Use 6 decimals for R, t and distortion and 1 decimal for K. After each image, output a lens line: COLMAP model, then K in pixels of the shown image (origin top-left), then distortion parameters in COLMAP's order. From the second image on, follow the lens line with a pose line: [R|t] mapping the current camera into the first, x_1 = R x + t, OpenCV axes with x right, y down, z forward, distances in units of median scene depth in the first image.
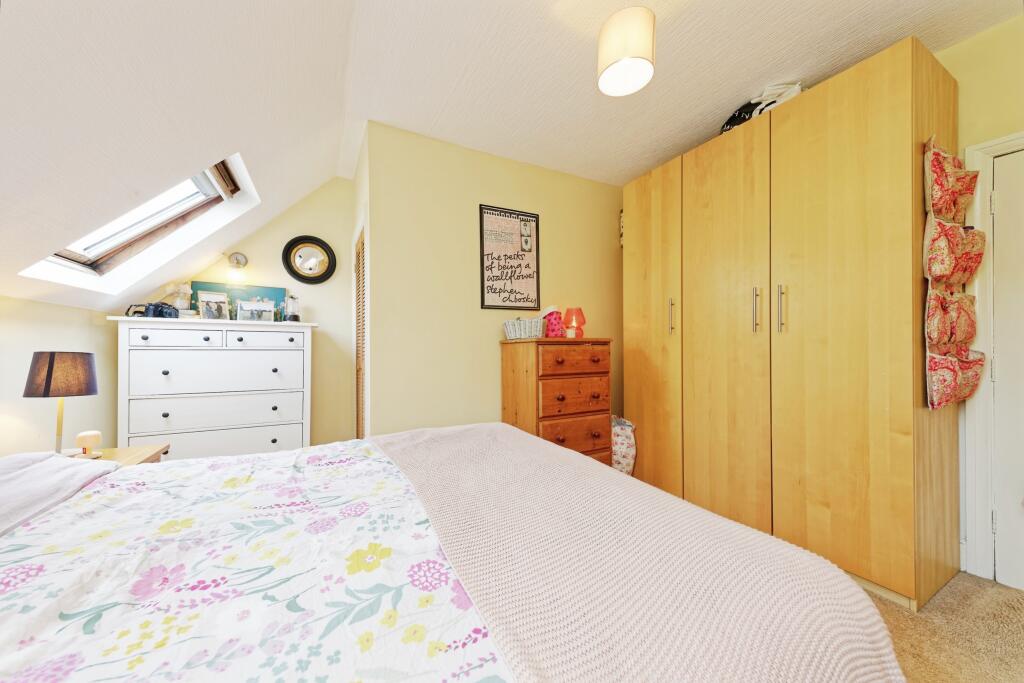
lens RADIAL K [[359.5, 0, 511.5], [0, 359.5, 342.4], [0, 0, 1]] dist [0.018711, -0.000764]
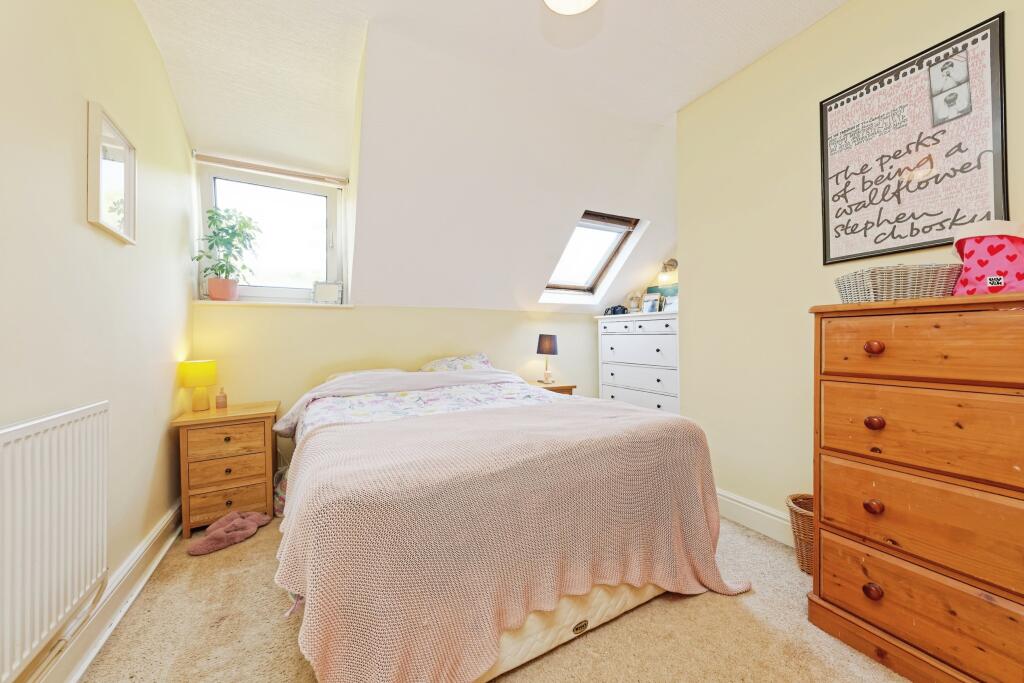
lens RADIAL K [[359.5, 0, 511.4], [0, 359.5, 338.2], [0, 0, 1]] dist [0.018711, -0.000764]
pose [[0.013905, -0.002167, -0.999901, 0.549657], [0.011742, 0.999929, -0.002004, 0.029292], [0.999834, -0.011713, 0.013929, 0.434896]]
